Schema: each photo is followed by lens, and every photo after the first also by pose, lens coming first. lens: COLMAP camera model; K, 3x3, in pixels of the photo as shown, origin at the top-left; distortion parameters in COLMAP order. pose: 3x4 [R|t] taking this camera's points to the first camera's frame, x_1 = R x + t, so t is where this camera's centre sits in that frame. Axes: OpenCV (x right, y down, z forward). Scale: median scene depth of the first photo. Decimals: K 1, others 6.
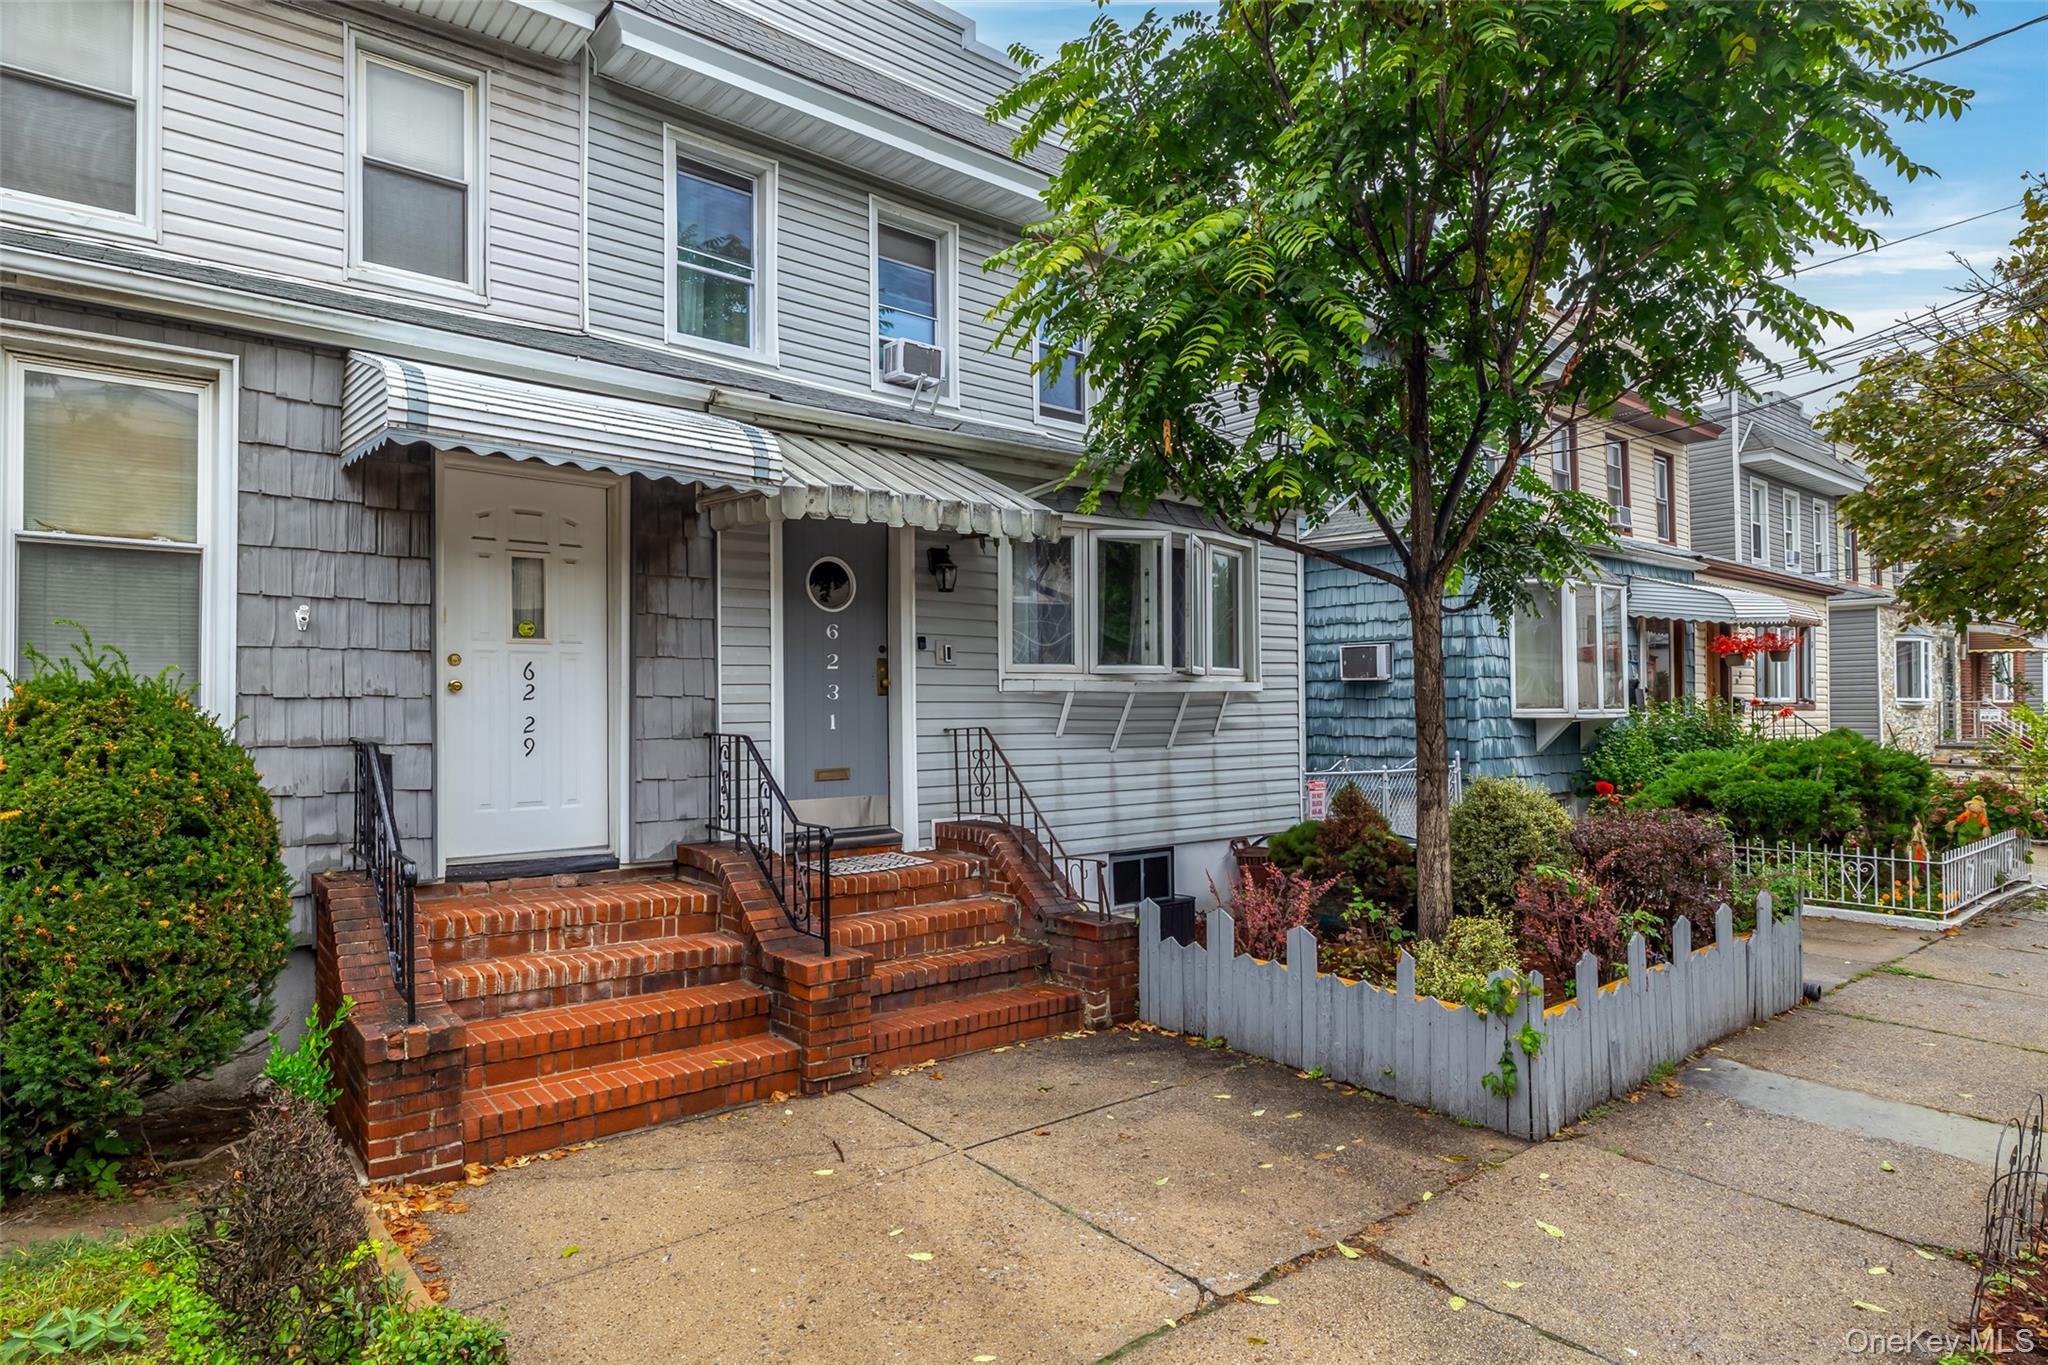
lens RADIAL K [[1194.5, 0, 1024.0], [0, 1194.5, 682.5], [0, 0, 1]] dist [0.000874, 0.000550]
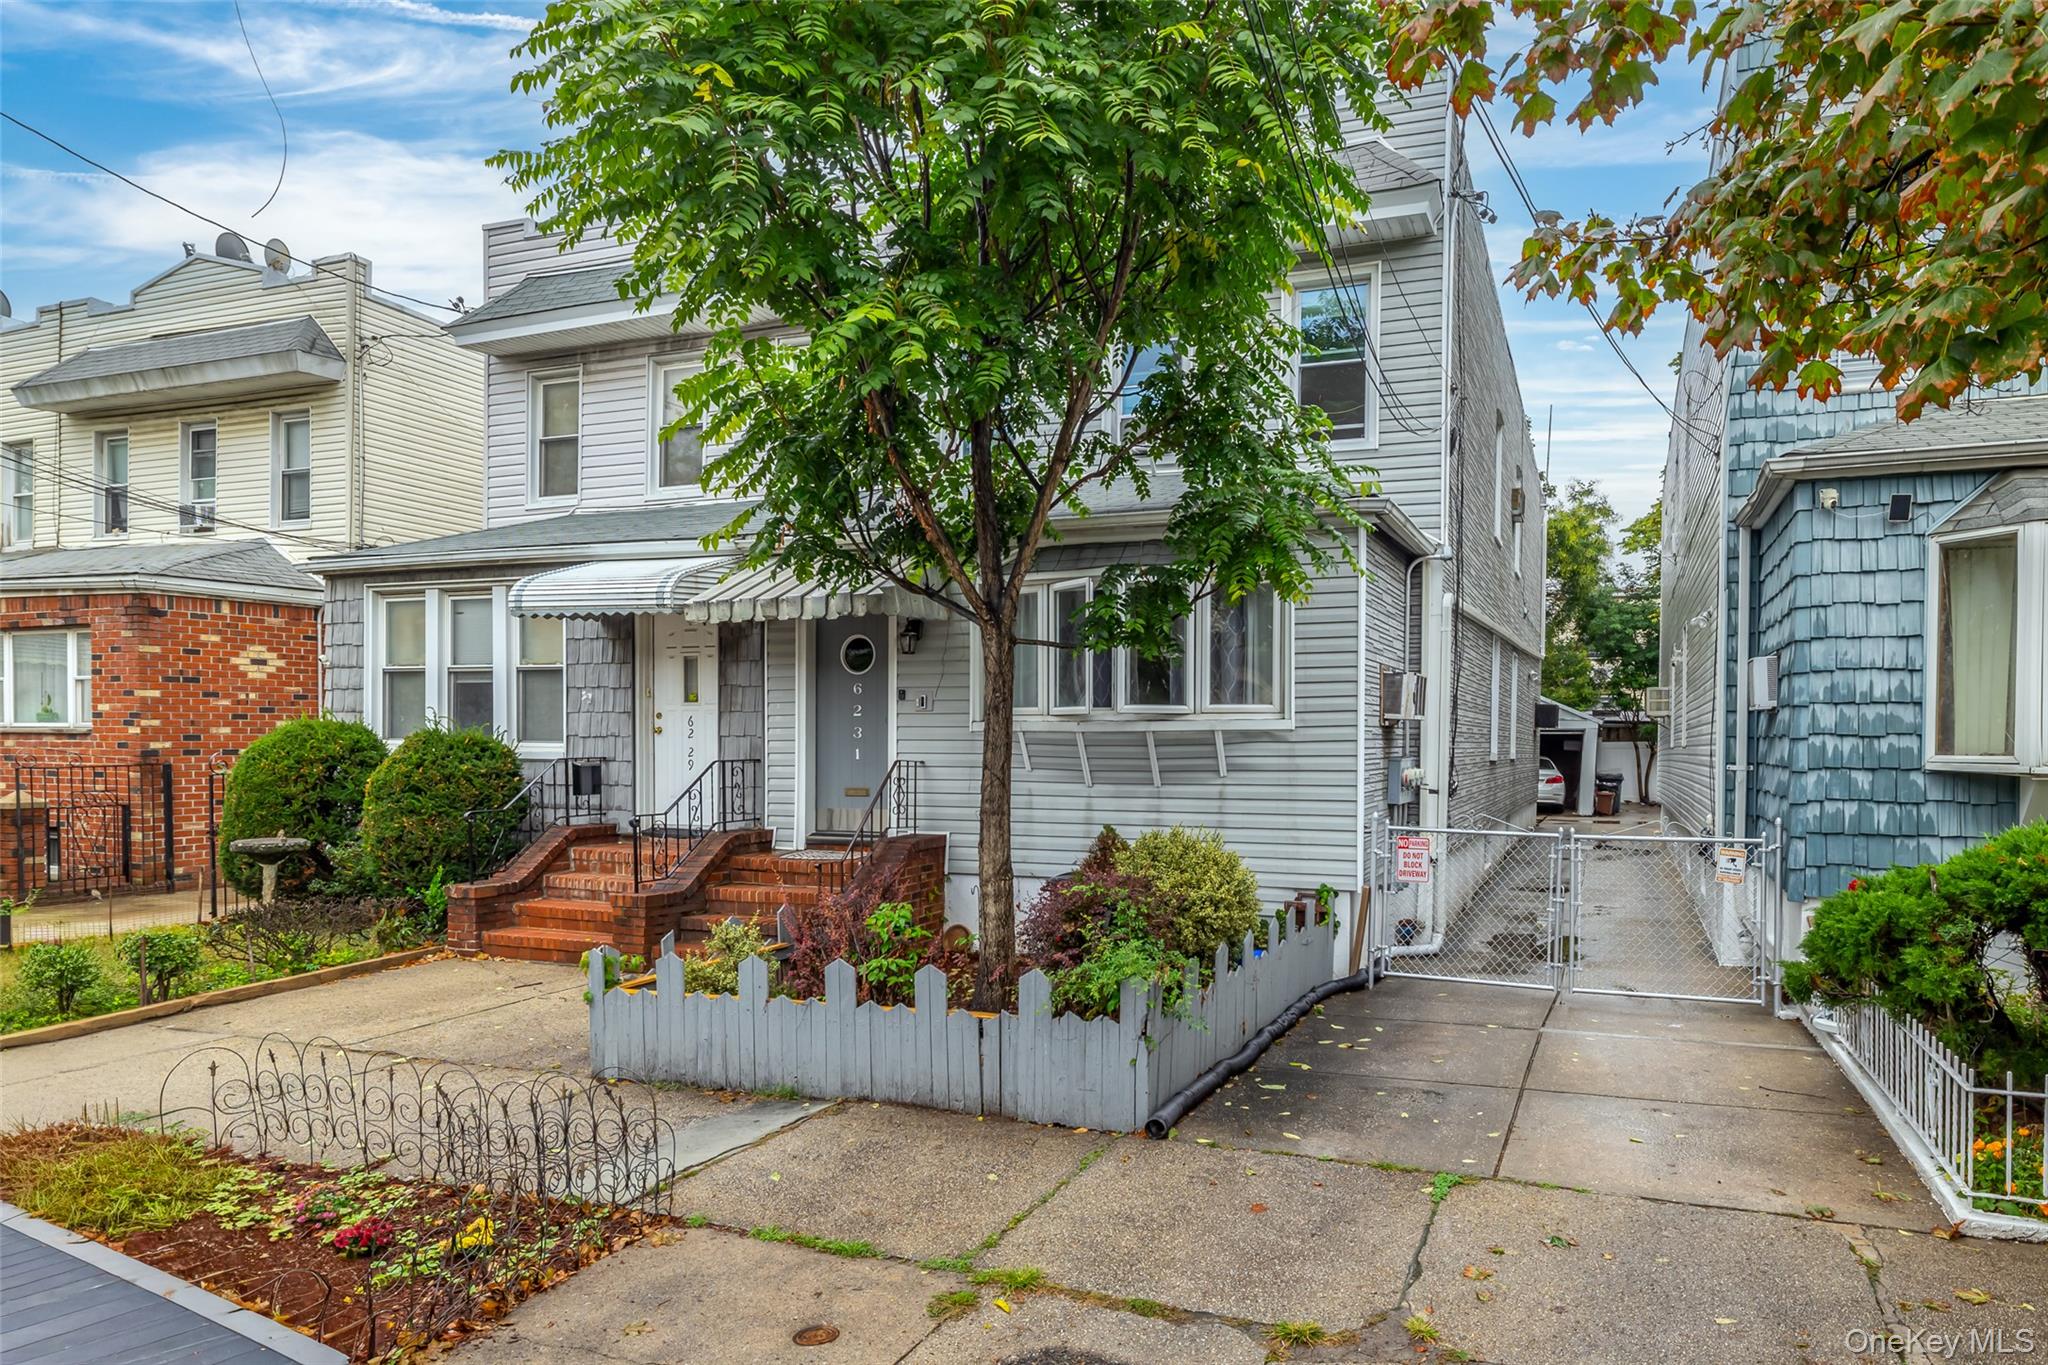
lens RADIAL K [[1209.4, 0, 1029.2], [0, 1209.4, 750.2], [0, 0, 1]] dist [0.001181, 0.000084]
pose [[0.476893, 0.013716, -0.878854, 1.306298], [0.013777, 0.999639, 0.023077, -0.001280], [0.878853, -0.023113, 0.476532, 0.569252]]
